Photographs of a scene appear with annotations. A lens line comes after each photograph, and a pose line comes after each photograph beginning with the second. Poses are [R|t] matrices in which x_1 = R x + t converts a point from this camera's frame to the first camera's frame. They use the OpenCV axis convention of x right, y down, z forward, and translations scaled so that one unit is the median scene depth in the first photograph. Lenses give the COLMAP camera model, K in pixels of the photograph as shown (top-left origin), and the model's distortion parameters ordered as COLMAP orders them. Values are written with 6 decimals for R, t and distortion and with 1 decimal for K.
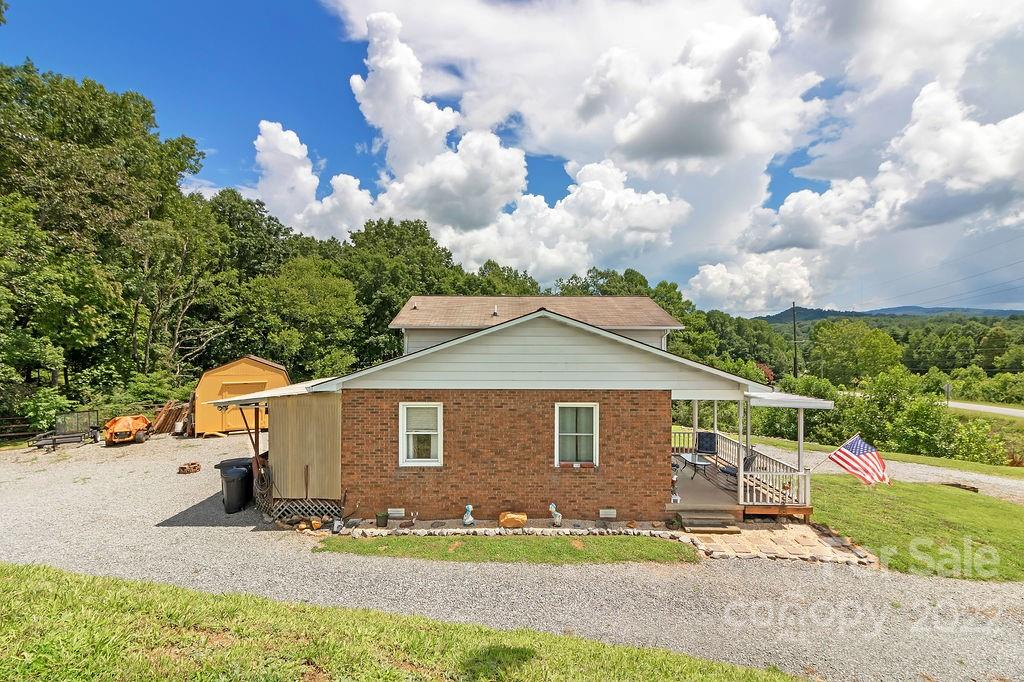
lens RADIAL K [[475.9, 0, 504.5], [0, 475.9, 337.4], [0, 0, 1]] dist [0.004445, 0.000341]
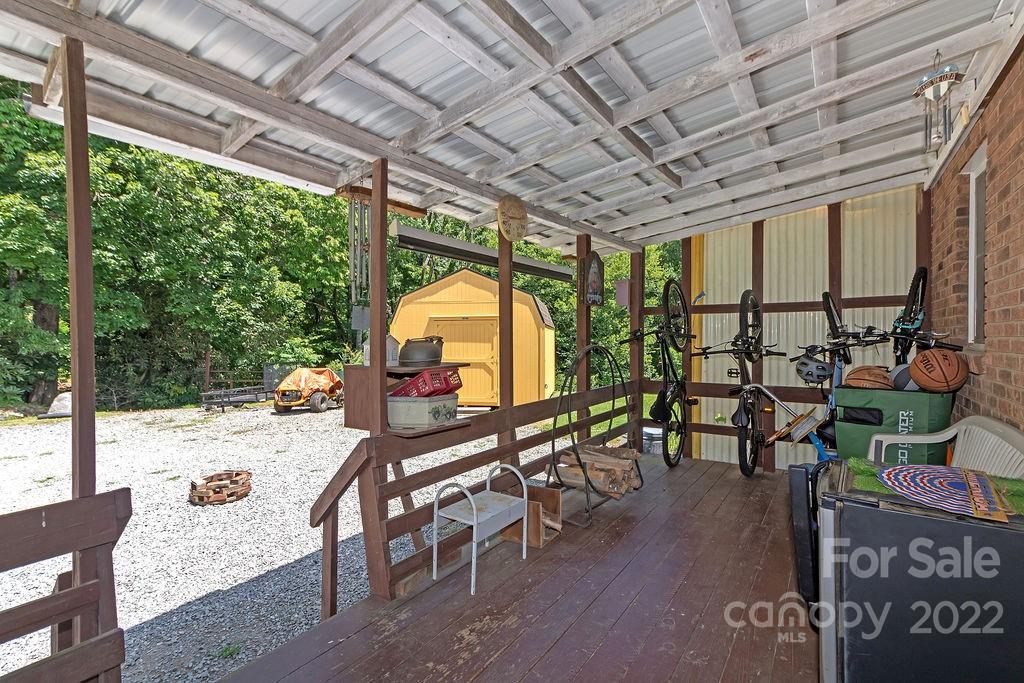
lens RADIAL K [[475.9, 0, 504.5], [0, 475.9, 337.9], [0, 0, 1]] dist [0.004445, 0.000341]
pose [[0.821133, 0.000989, -0.570736, -0.180075], [0.003769, 0.999967, 0.007156, 0.098786], [0.570725, -0.008027, 0.821102, 0.513876]]
